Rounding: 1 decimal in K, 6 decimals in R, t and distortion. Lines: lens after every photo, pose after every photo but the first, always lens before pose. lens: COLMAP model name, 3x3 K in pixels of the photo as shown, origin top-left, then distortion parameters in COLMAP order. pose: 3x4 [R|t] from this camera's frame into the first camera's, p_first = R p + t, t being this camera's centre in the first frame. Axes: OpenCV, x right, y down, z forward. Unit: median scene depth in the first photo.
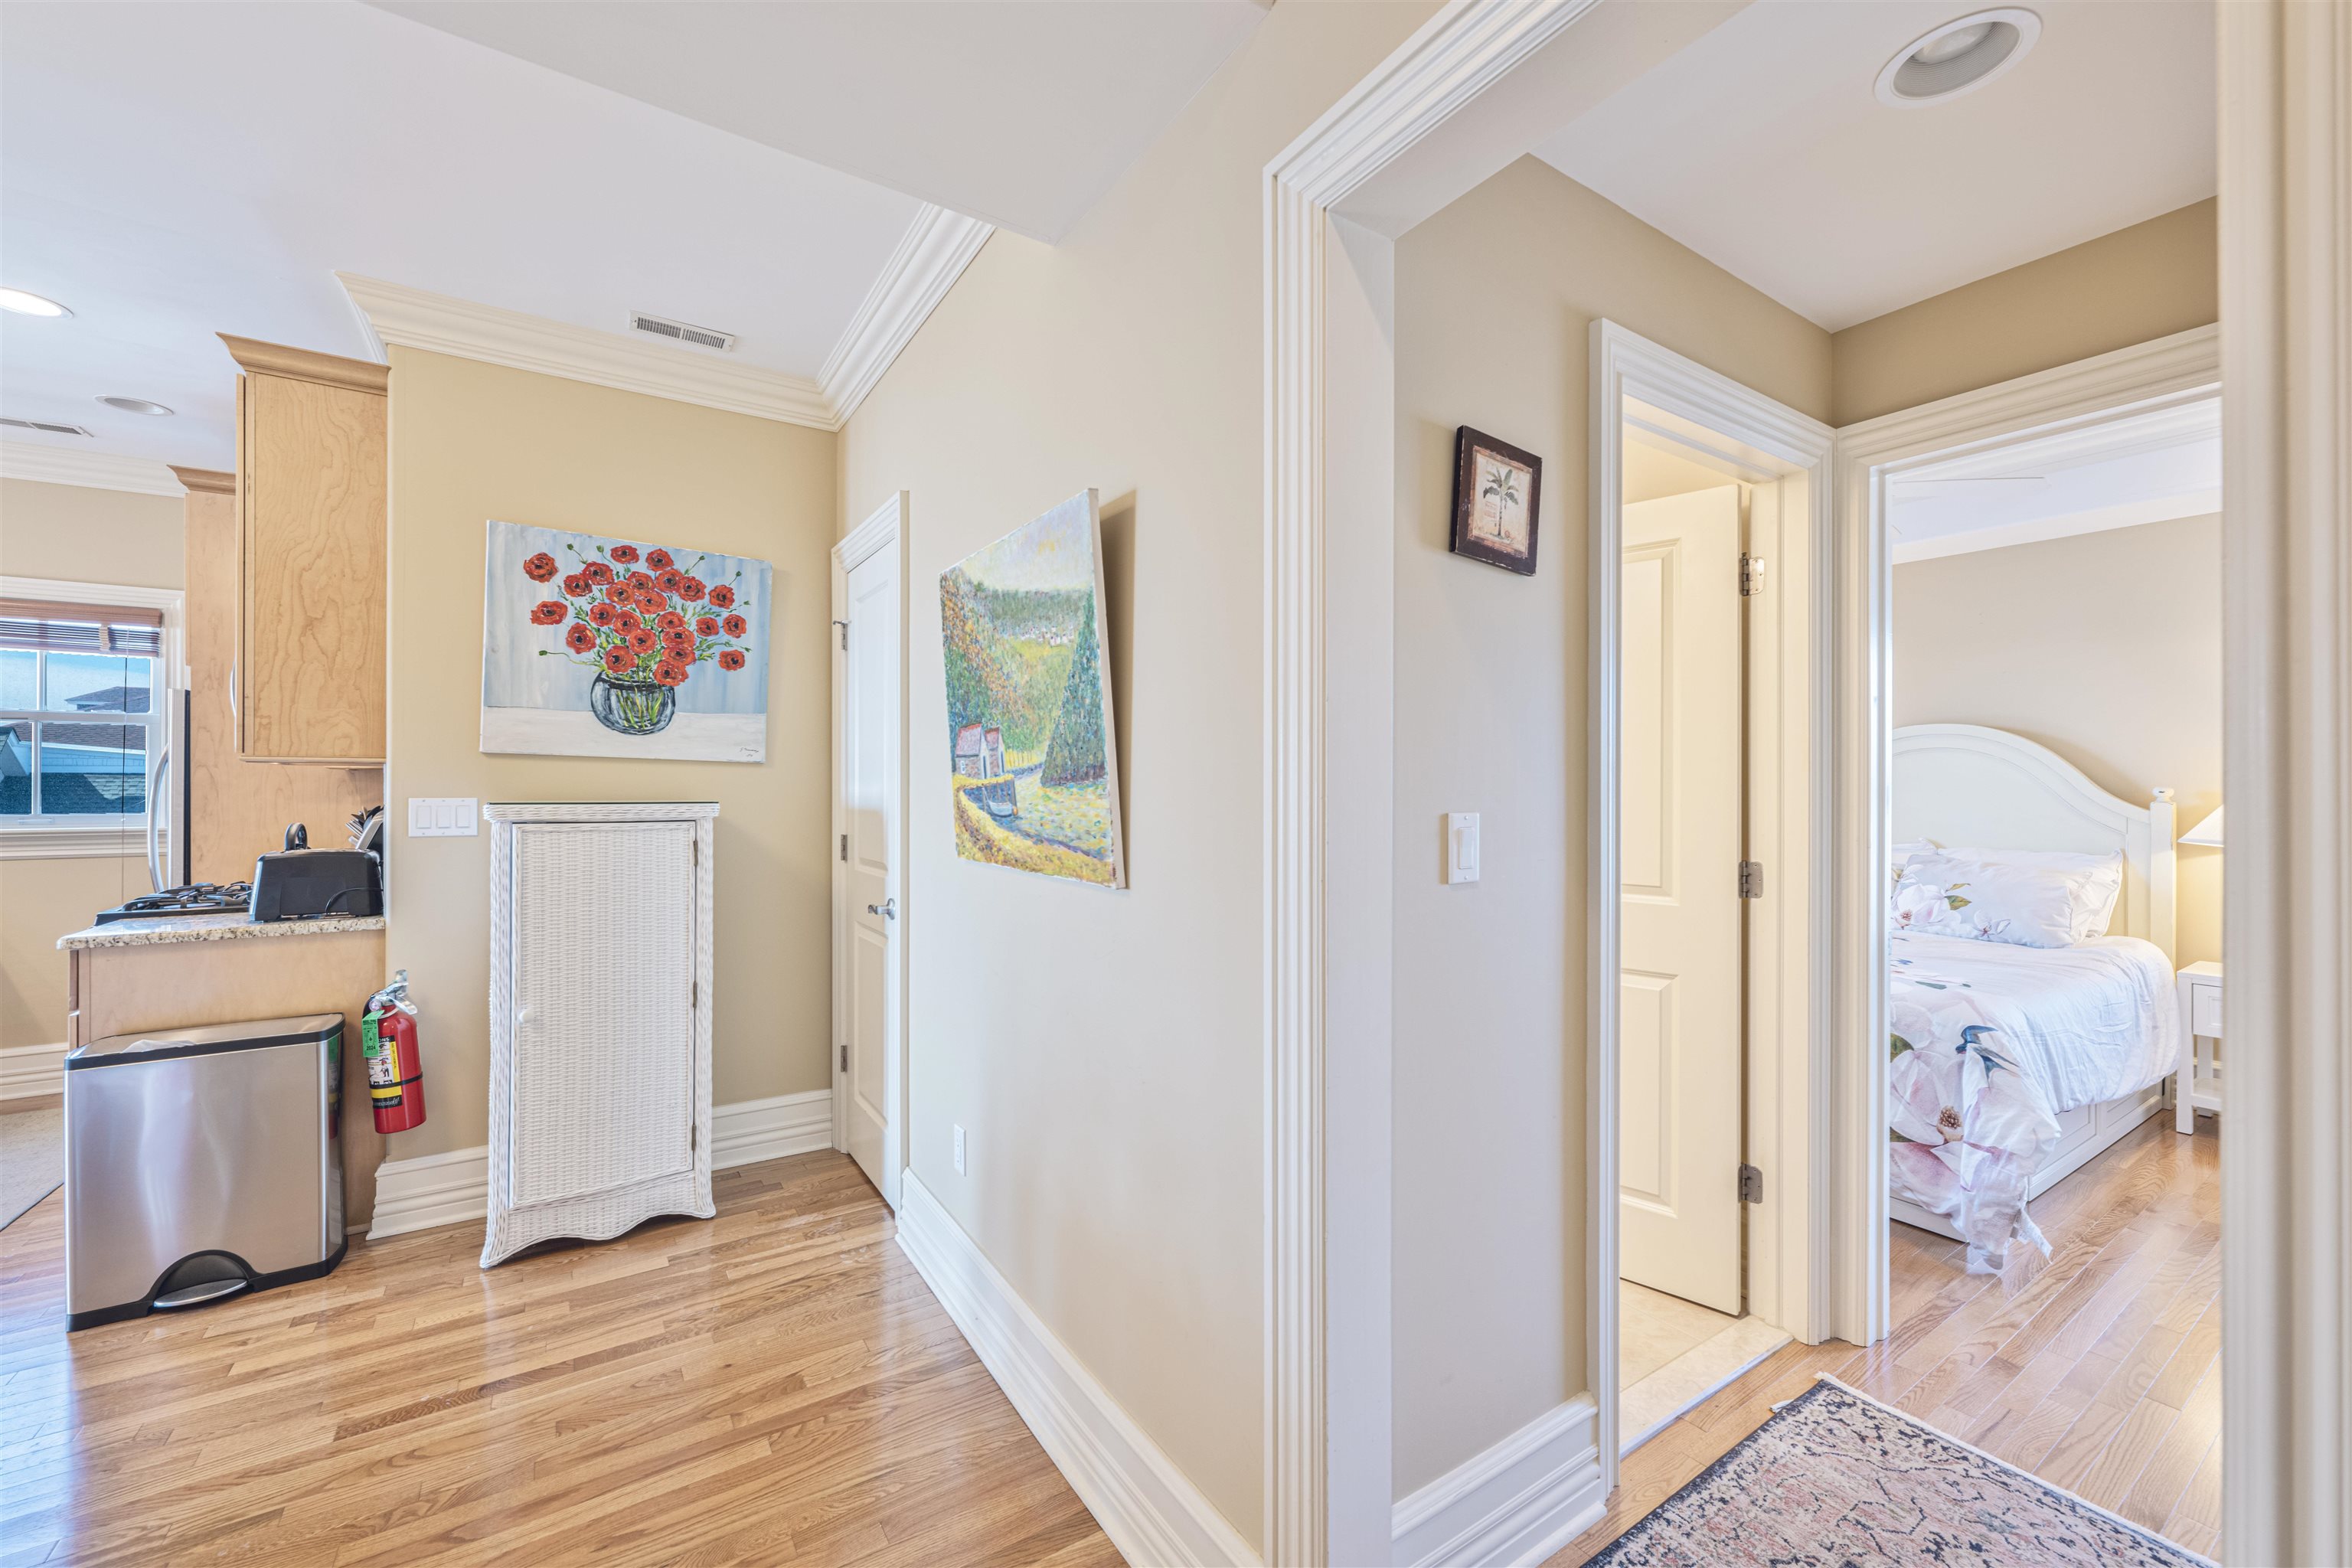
lens RADIAL K [[935.3, 0, 1165.7], [0, 935.3, 792.4], [0, 0, 1]] dist [0.000292, -0.000357]
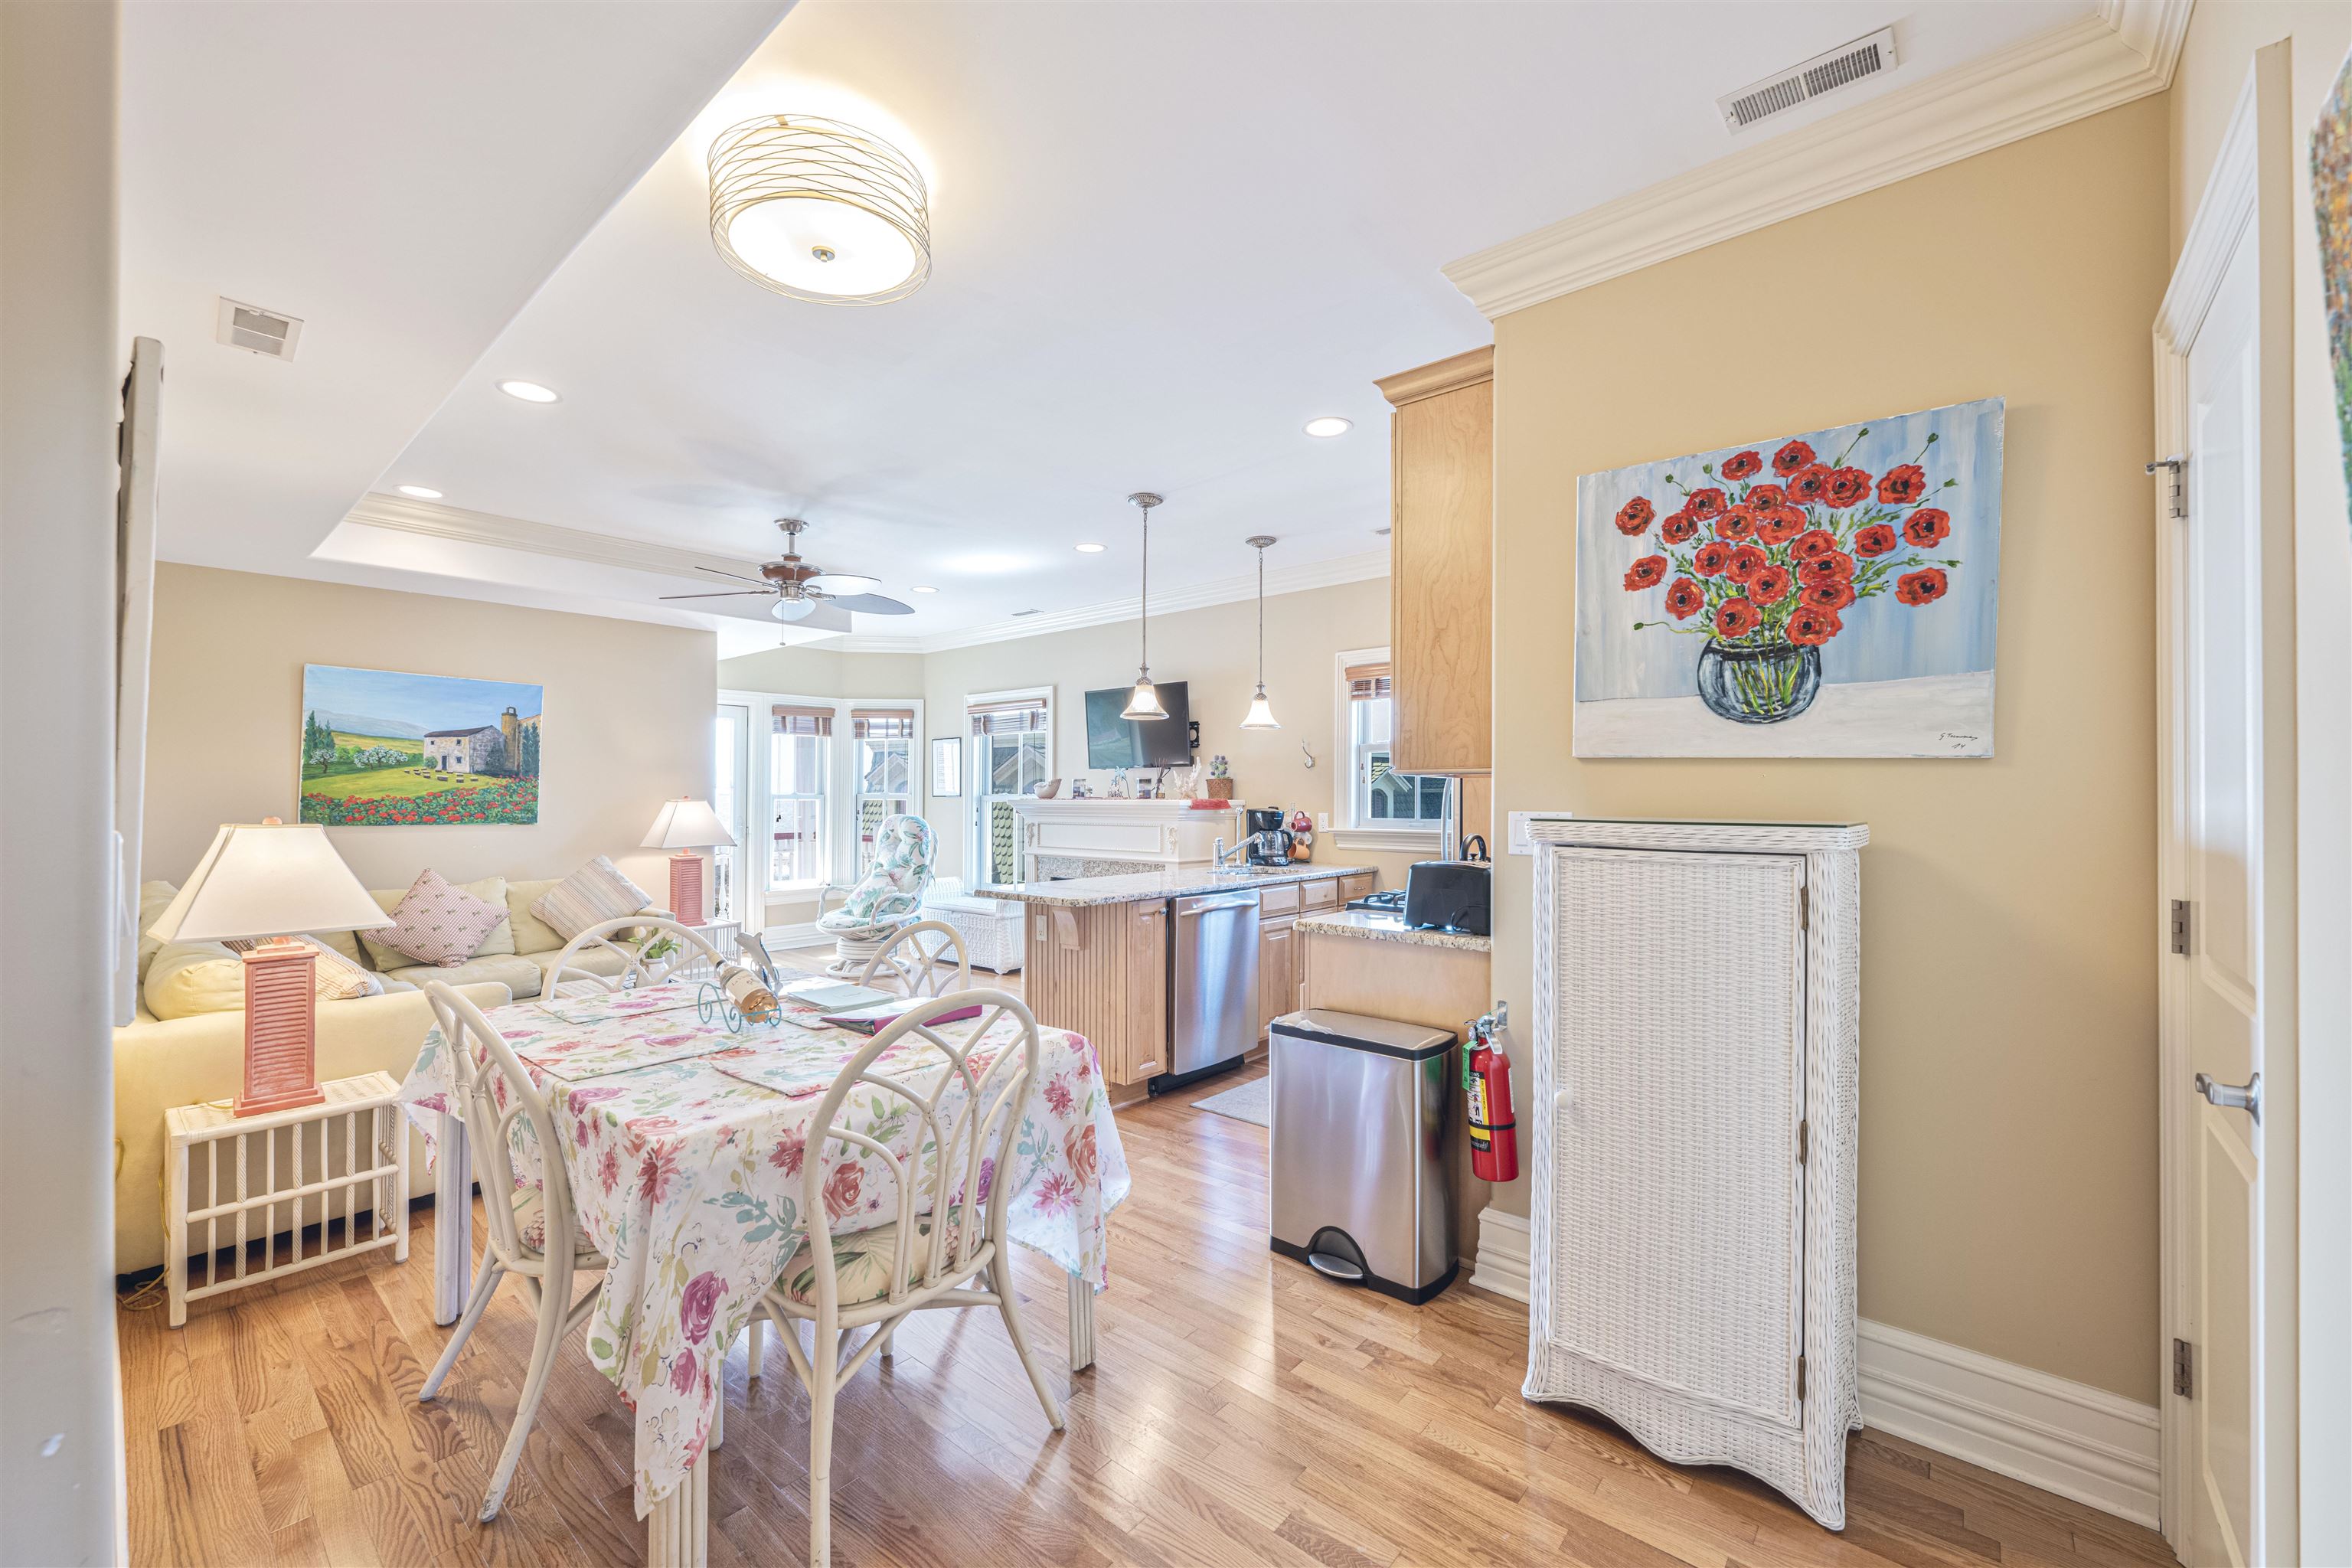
lens RADIAL K [[935.3, 0, 1189.8], [0, 935.3, 787.9], [0, 0, 1]] dist [0.000292, -0.000357]
pose [[0.289258, -0.008694, -0.957212, -0.036515], [-0.008838, 0.999892, -0.011753, -0.003076], [0.957210, 0.011860, 0.289150, 0.460229]]
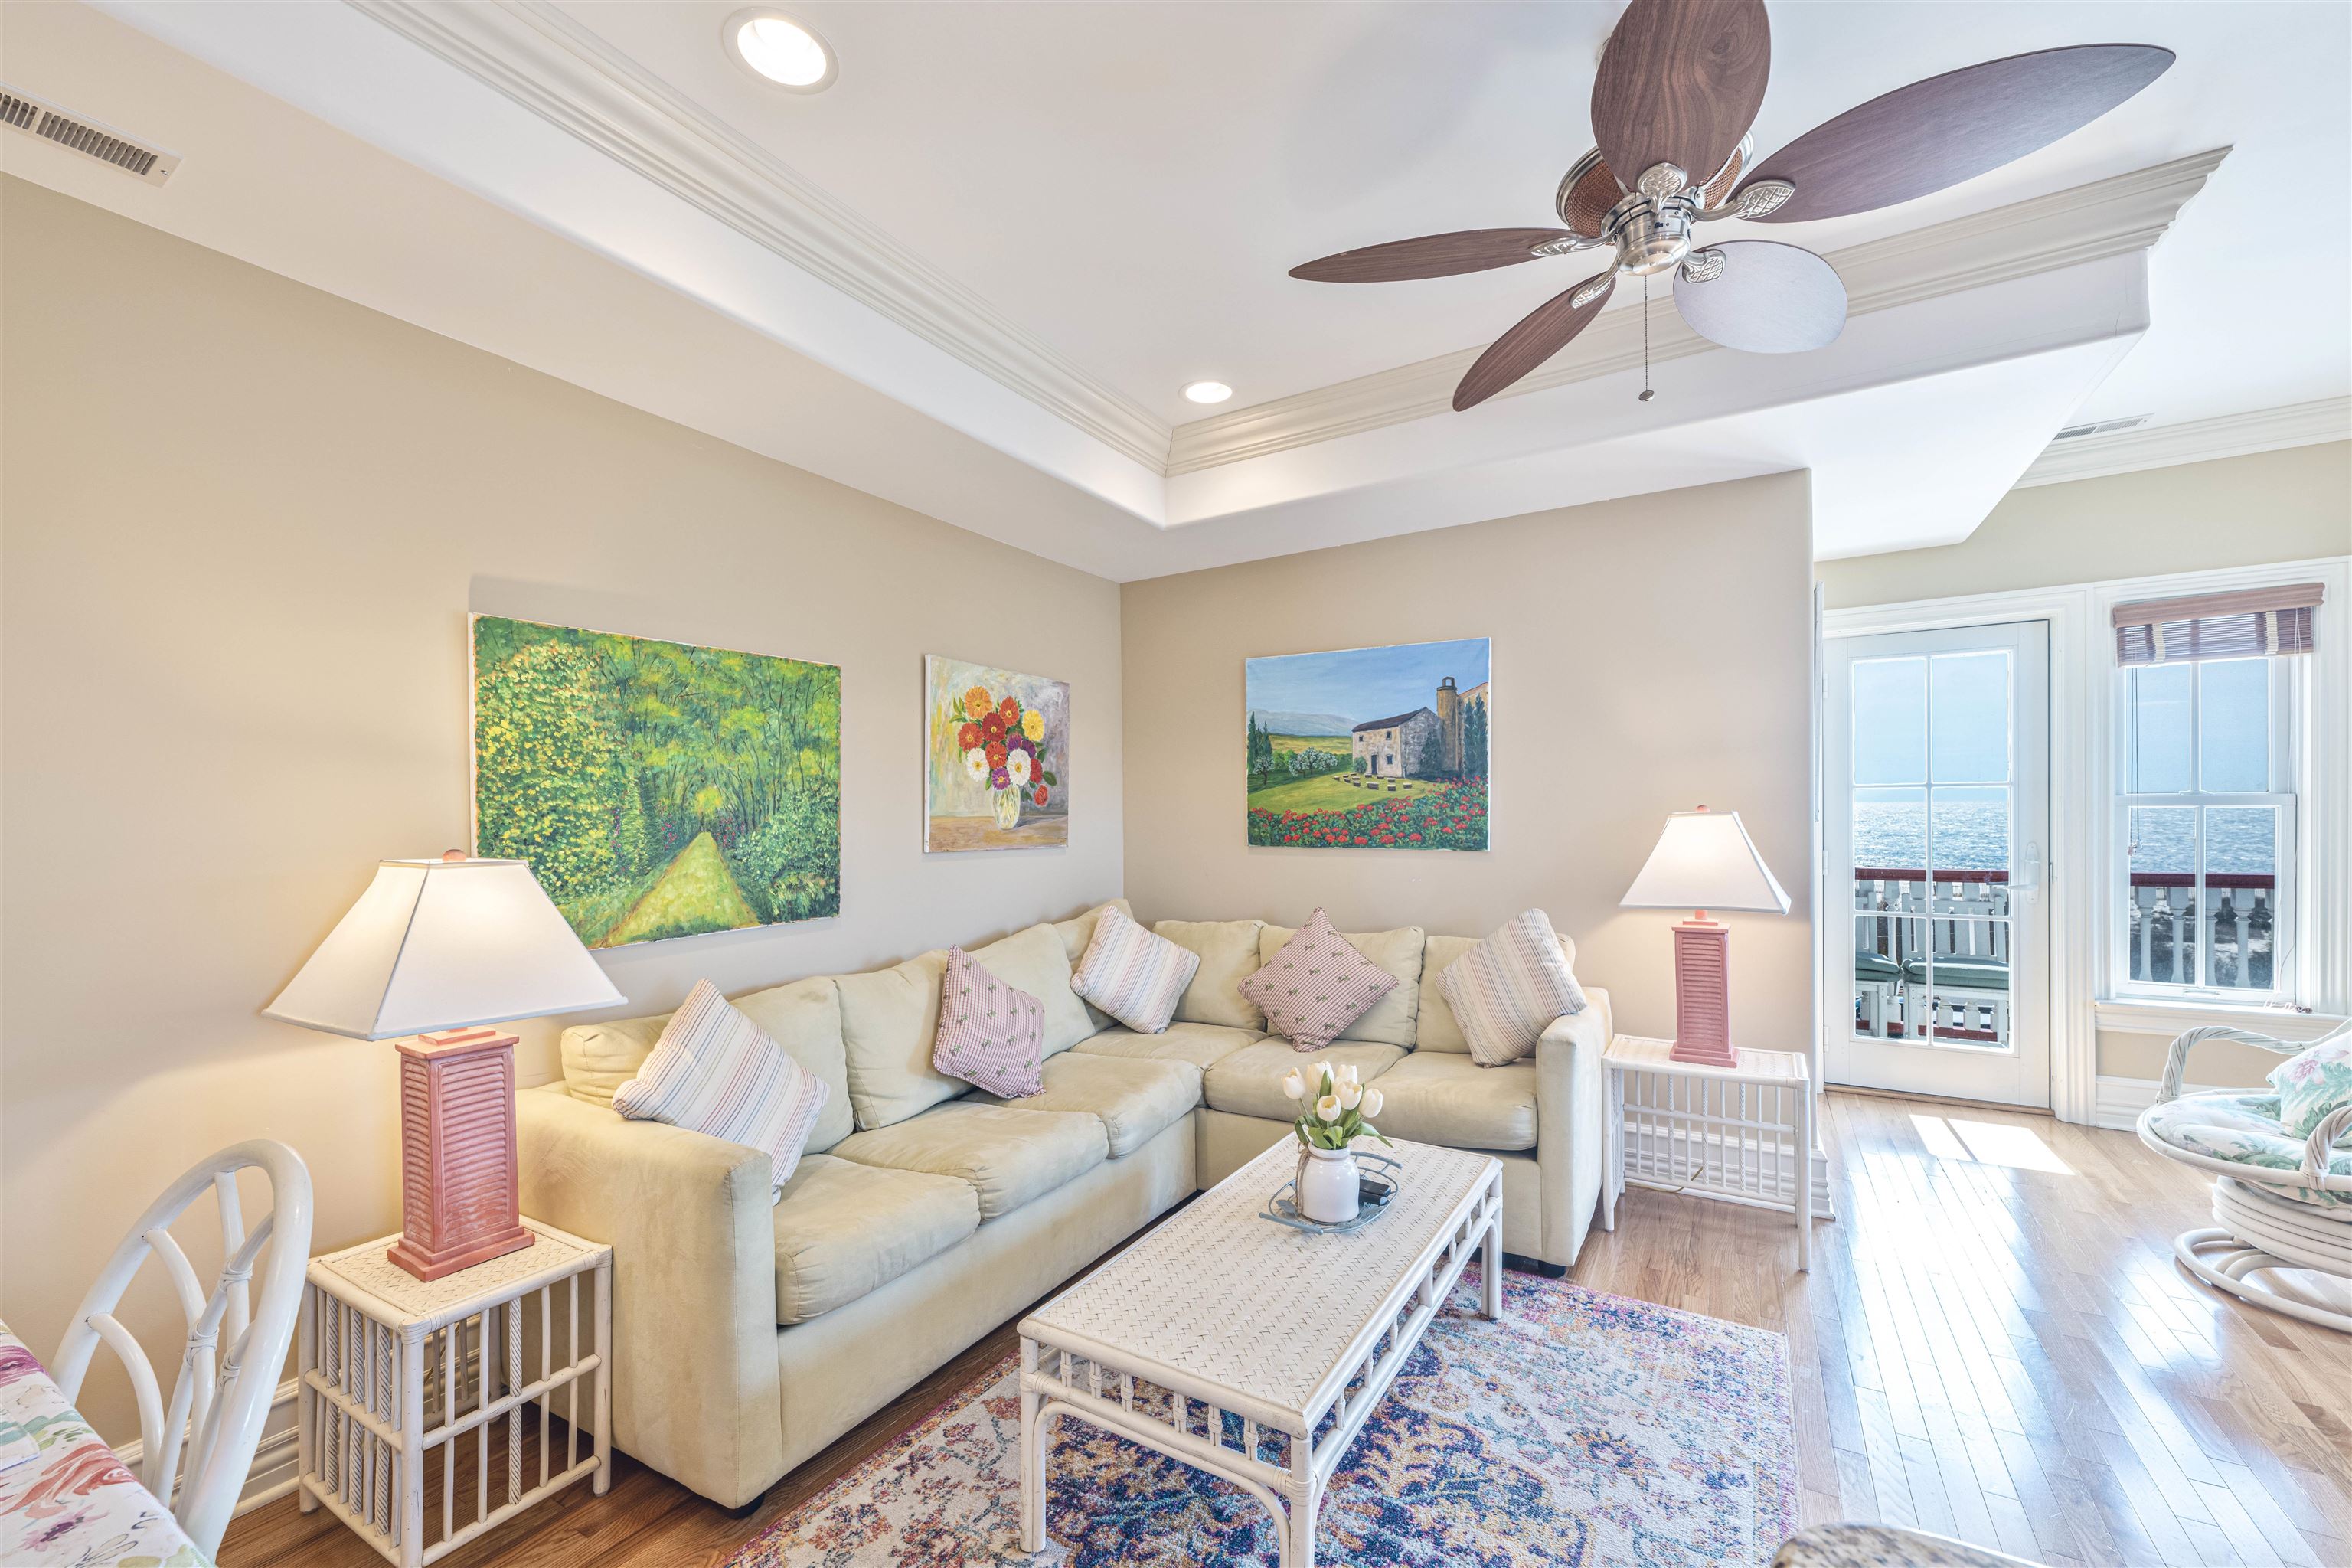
lens RADIAL K [[935.3, 0, 1167.6], [0, 935.3, 820.0], [0, 0, 1]] dist [0.000292, -0.000357]
pose [[-0.900977, 0.015146, -0.433602, -1.393902], [0.010471, 0.999858, 0.013167, -0.001970], [0.433740, 0.007323, -0.901008, 0.684609]]
